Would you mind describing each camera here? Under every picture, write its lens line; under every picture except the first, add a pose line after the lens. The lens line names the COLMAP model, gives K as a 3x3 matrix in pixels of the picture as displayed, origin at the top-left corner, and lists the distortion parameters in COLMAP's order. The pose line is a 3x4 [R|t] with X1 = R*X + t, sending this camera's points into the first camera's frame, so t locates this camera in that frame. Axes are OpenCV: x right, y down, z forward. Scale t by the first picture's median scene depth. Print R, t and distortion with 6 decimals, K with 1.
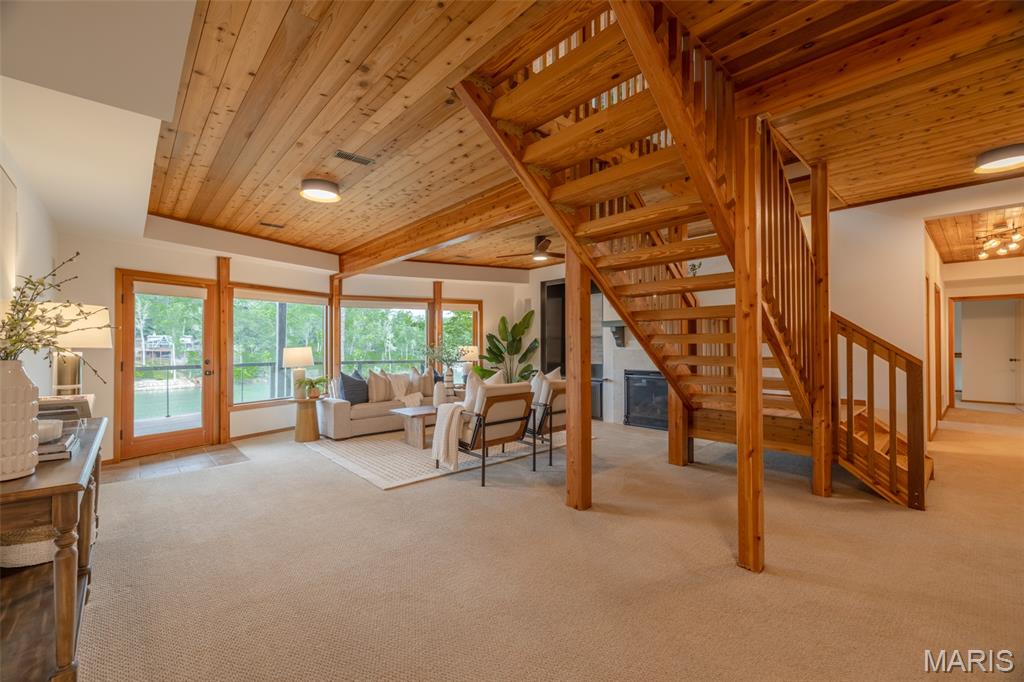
lens RADIAL K [[425.9, 0, 506.8], [0, 425.9, 341.8], [0, 0, 1]] dist [-0.002474, -0.000197]
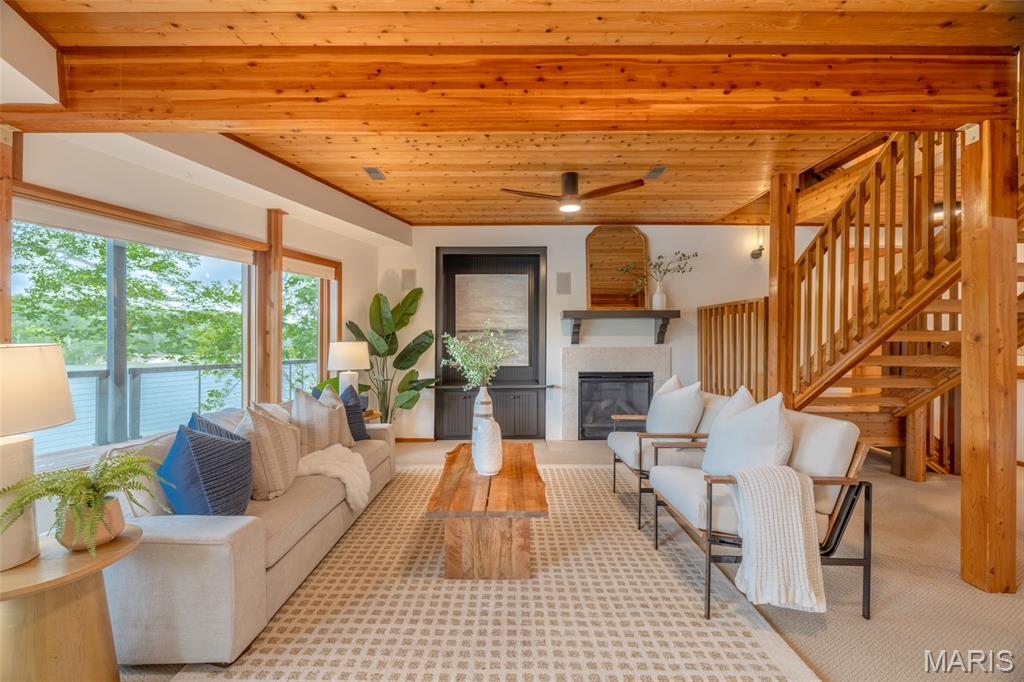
lens RADIAL K [[425.9, 0, 506.8], [0, 425.9, 341.8], [0, 0, 1]] dist [-0.002474, -0.000197]
pose [[0.669155, 0.005634, 0.743102, -0.401195], [-0.012056, 0.999922, 0.003275, 0.006271], [-0.743025, -0.011150, 0.669170, 0.542029]]
